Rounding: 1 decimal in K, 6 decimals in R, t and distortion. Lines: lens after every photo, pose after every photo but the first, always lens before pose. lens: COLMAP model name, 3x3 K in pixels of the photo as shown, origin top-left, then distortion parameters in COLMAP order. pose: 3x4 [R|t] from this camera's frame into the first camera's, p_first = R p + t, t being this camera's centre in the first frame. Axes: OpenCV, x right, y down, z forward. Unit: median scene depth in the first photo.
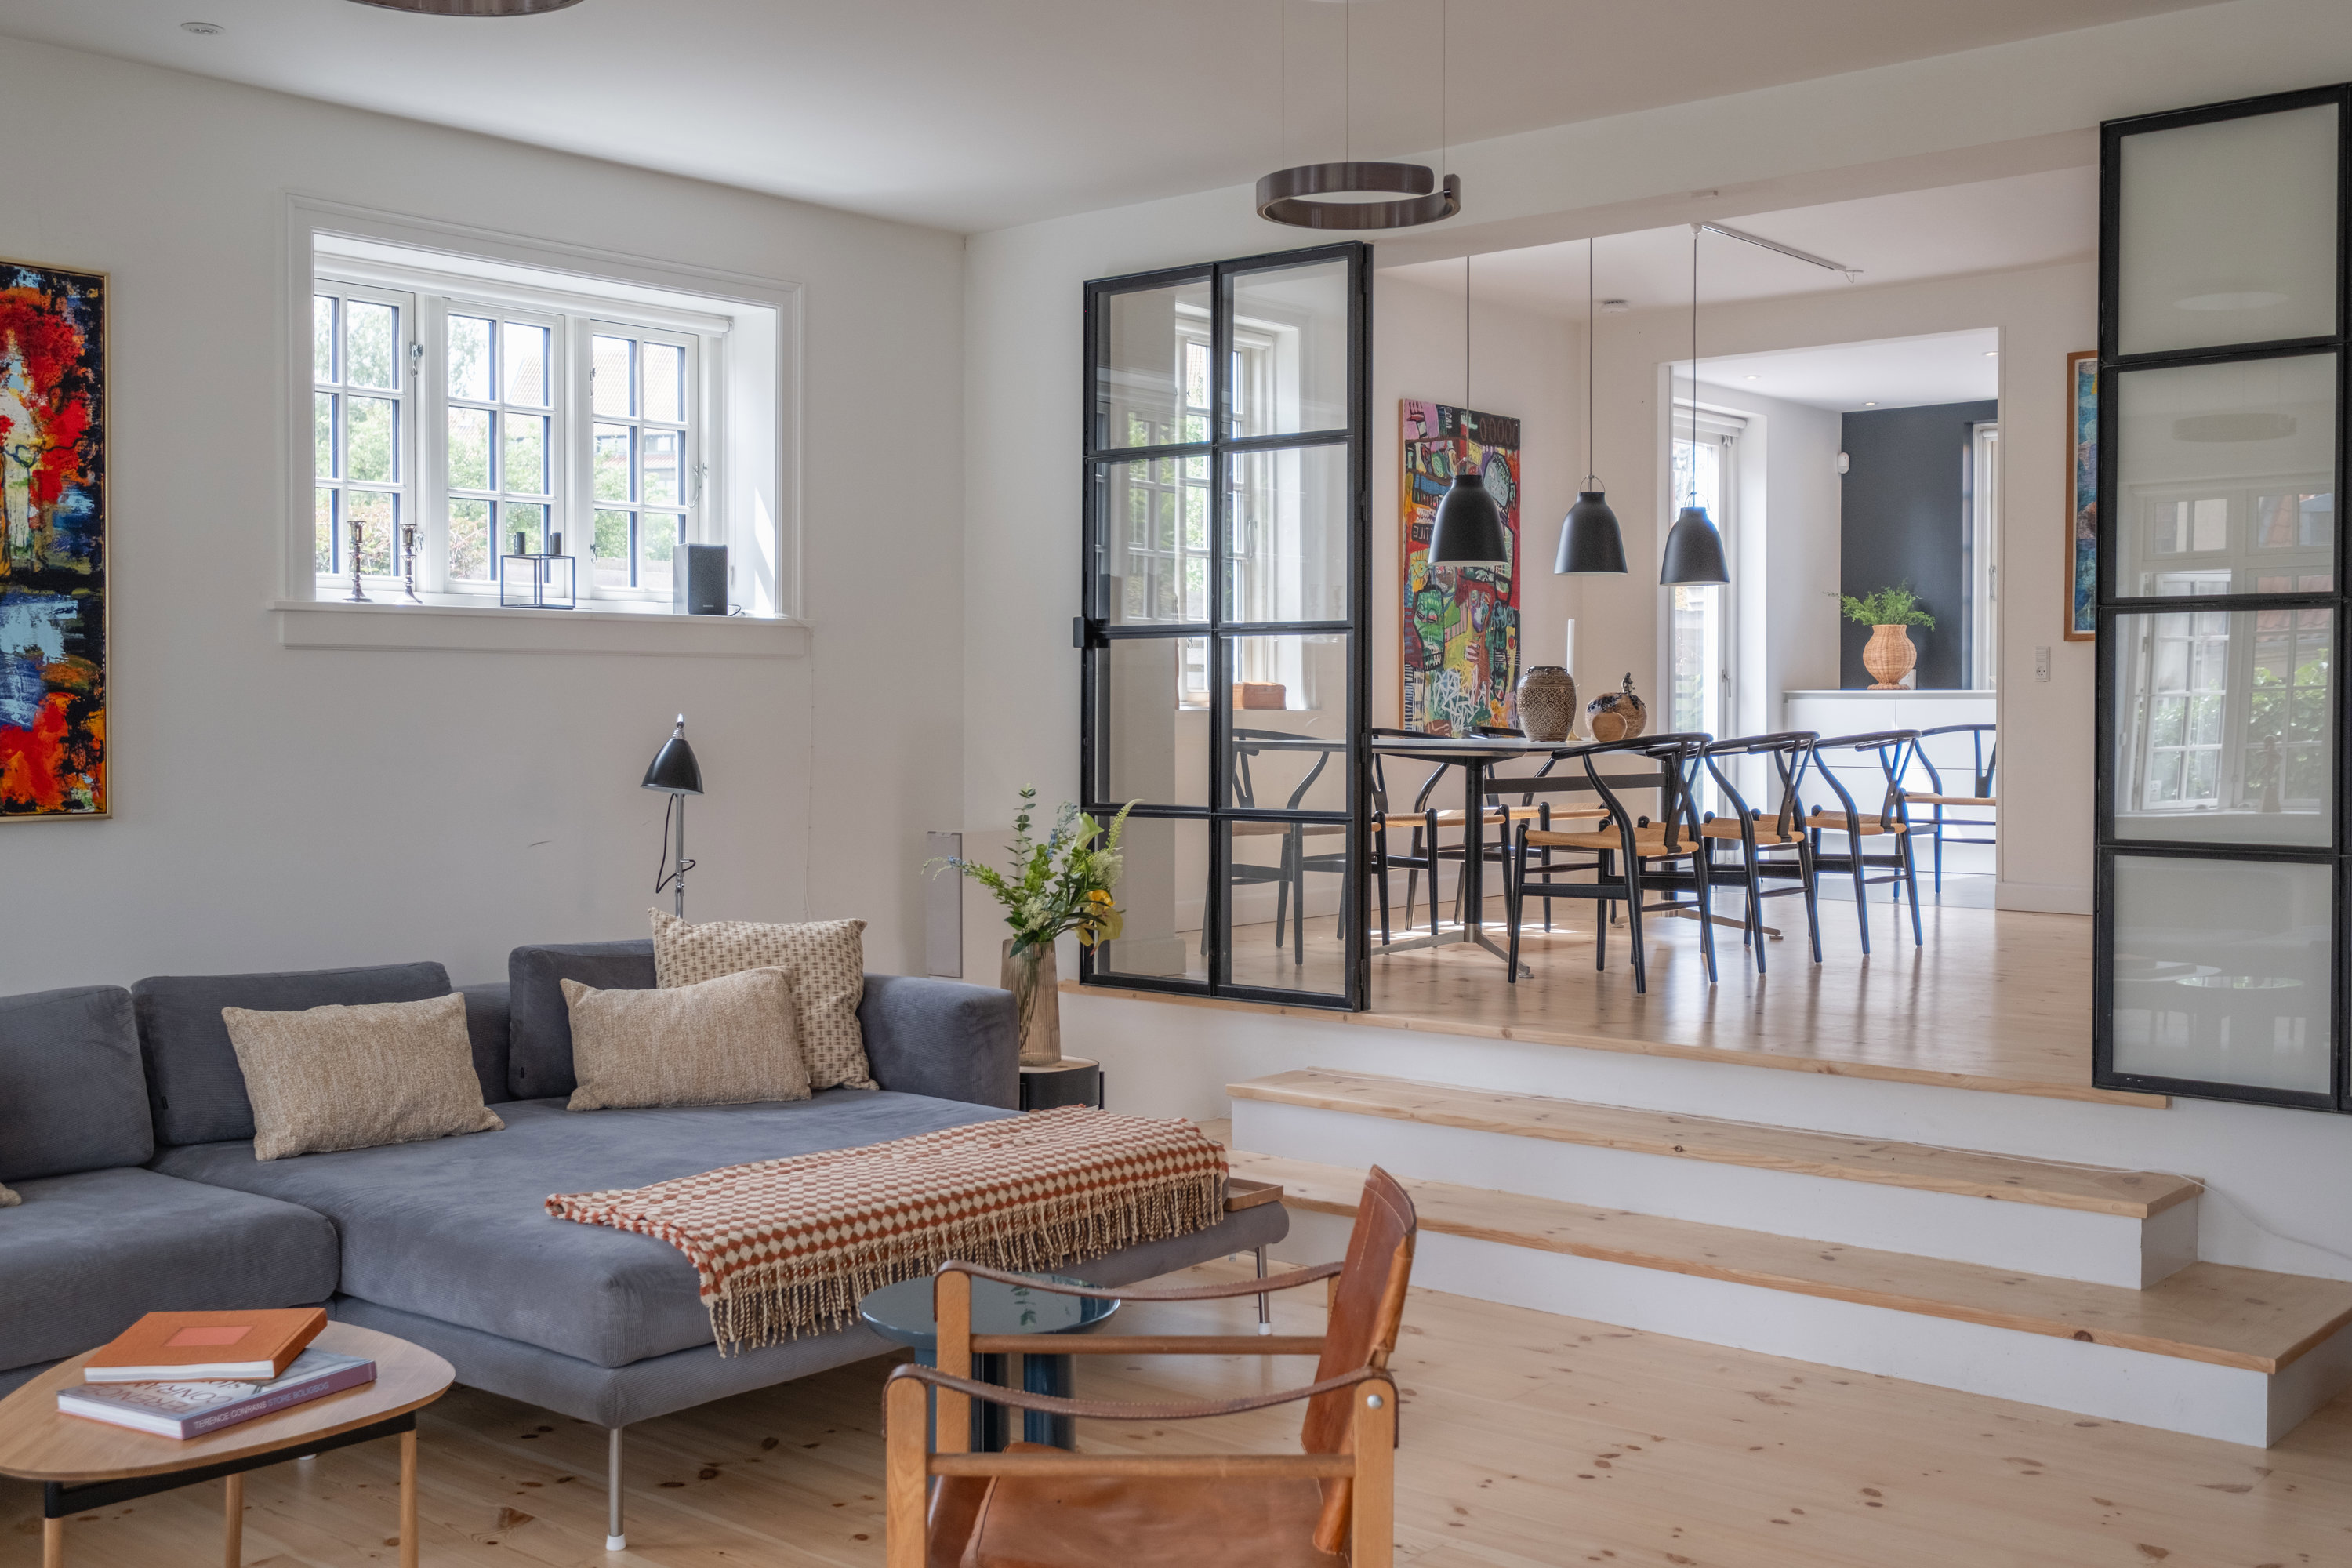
lens RADIAL K [[2438.7, 0, 1176.0], [0, 2438.7, 784.0], [0, 0, 1]] dist [-0.000732, 0.005551]
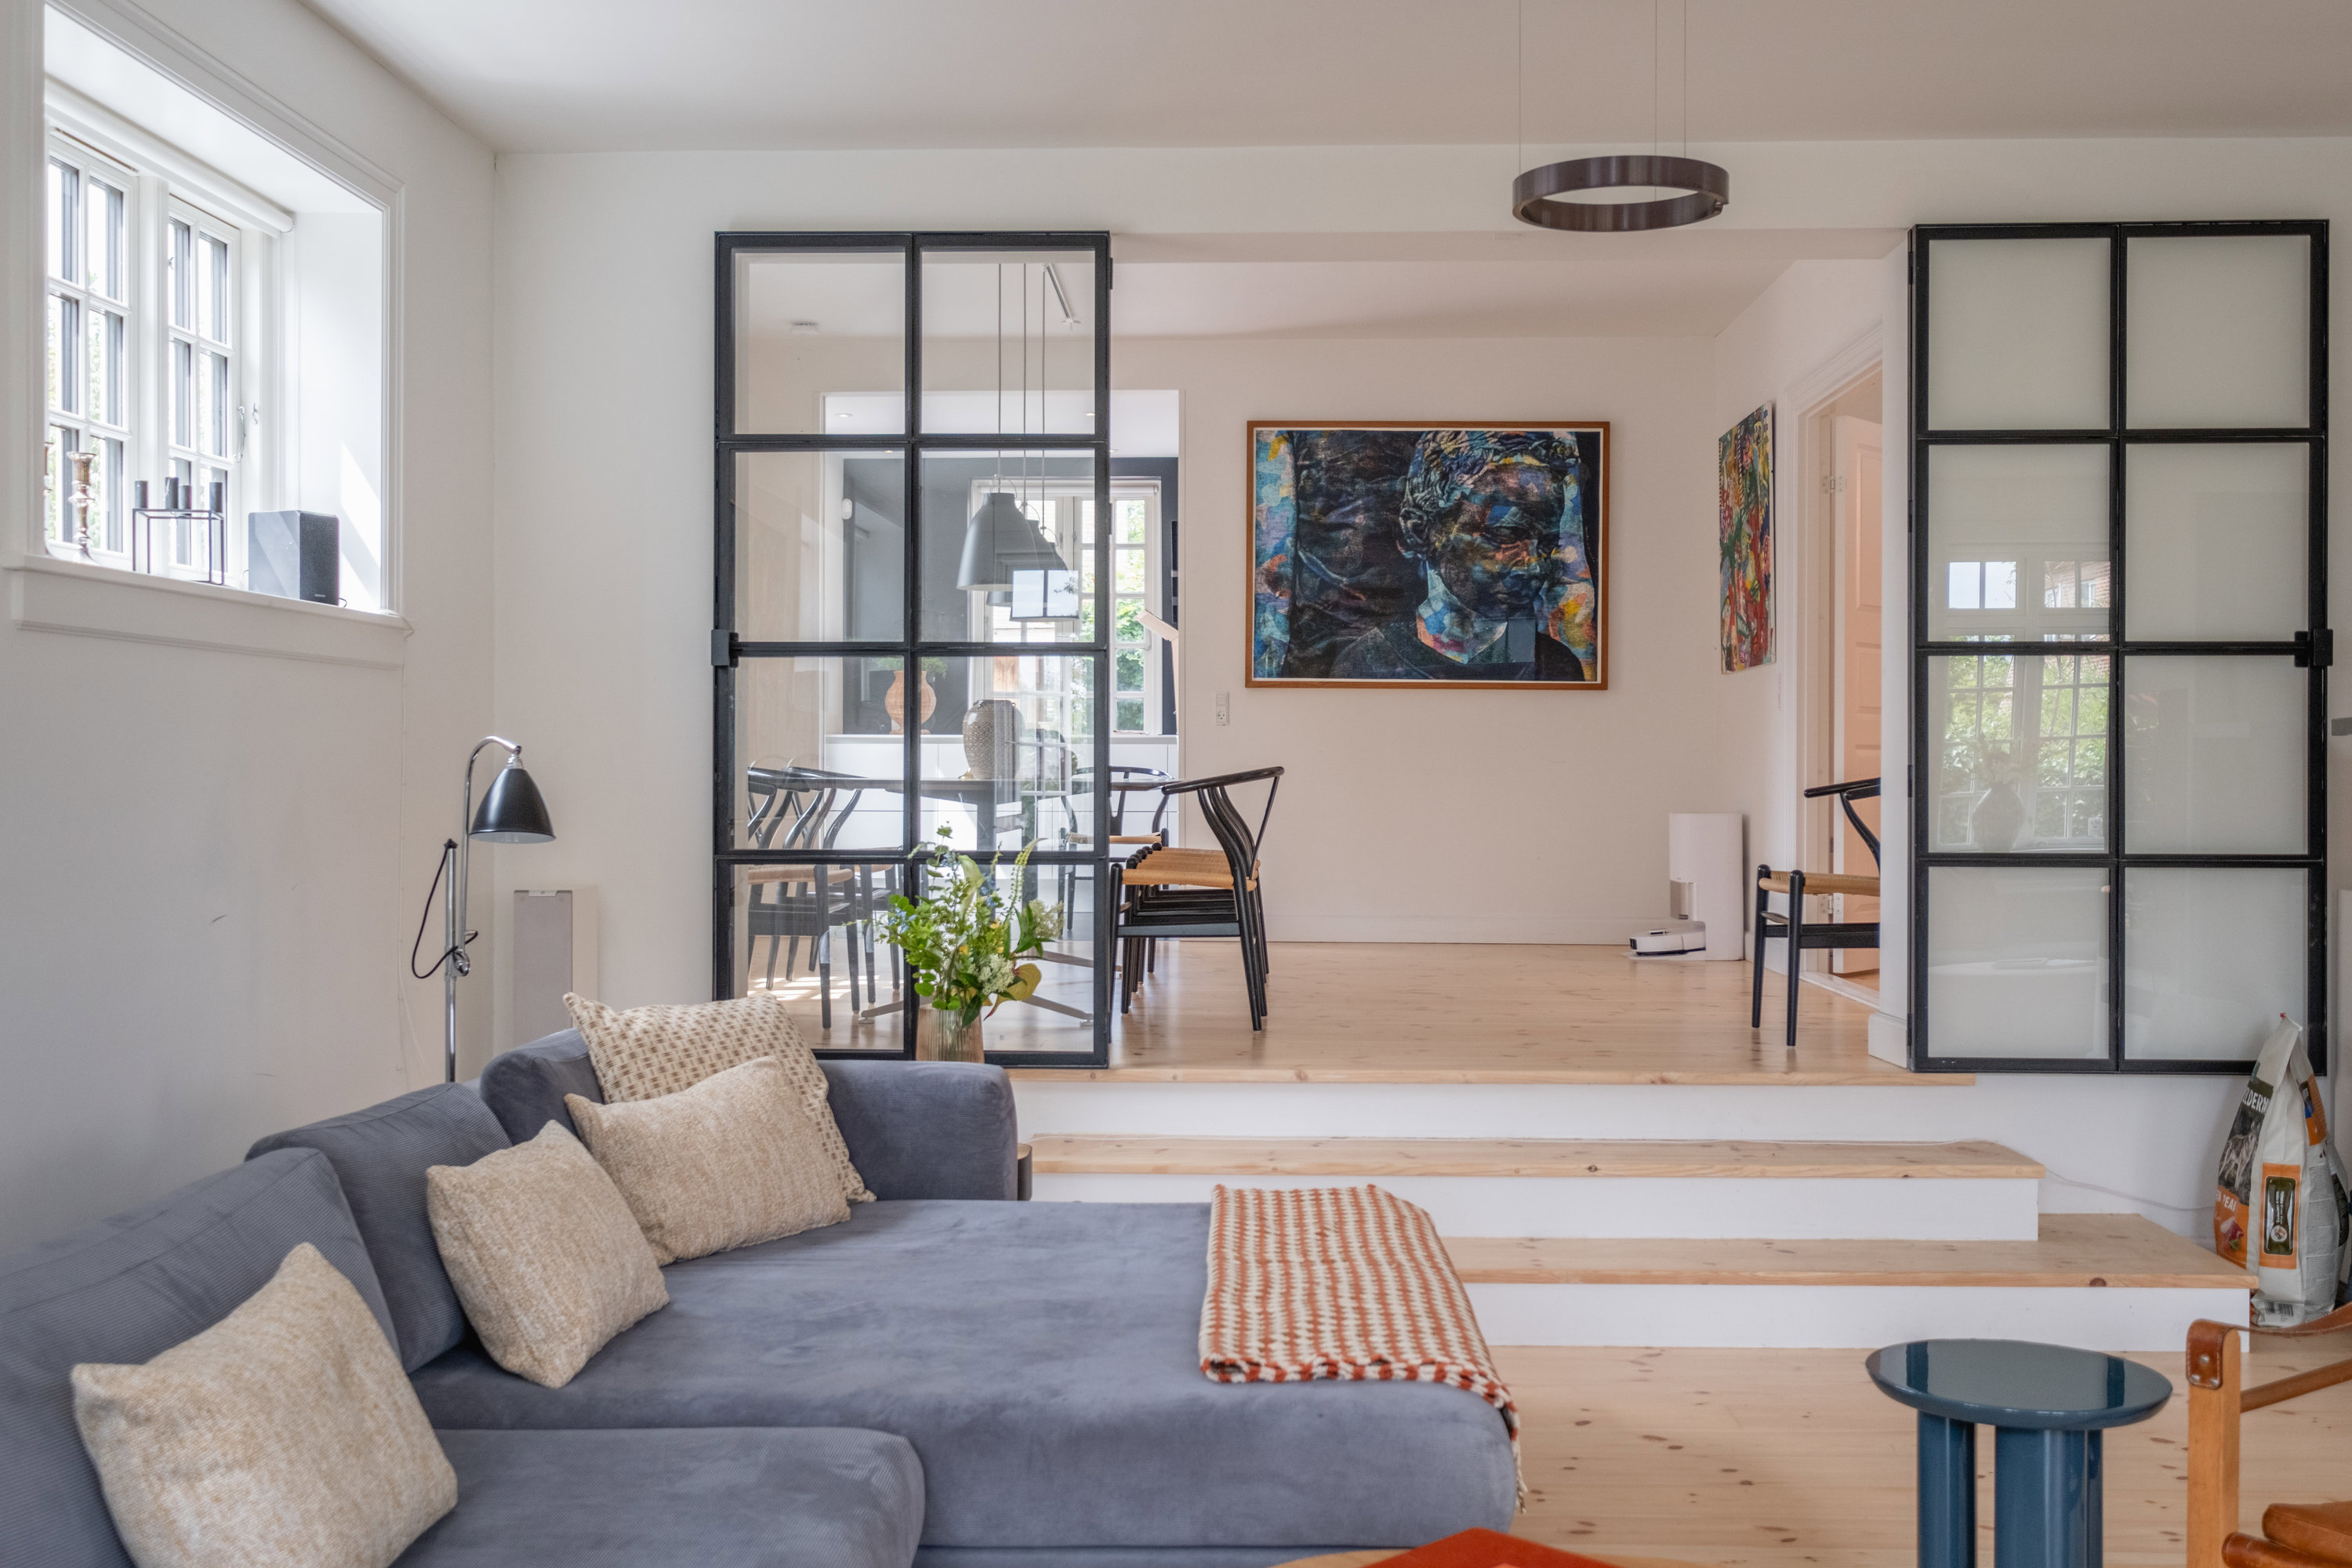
lens RADIAL K [[2438.7, 0, 1176.0], [0, 2438.7, 784.0], [0, 0, 1]] dist [-0.000732, 0.005551]
pose [[0.769870, -0.002695, 0.638195, -0.428895], [0.018430, 0.999668, -0.018012, 0.003206], [-0.637935, 0.025629, 0.769664, 0.241790]]
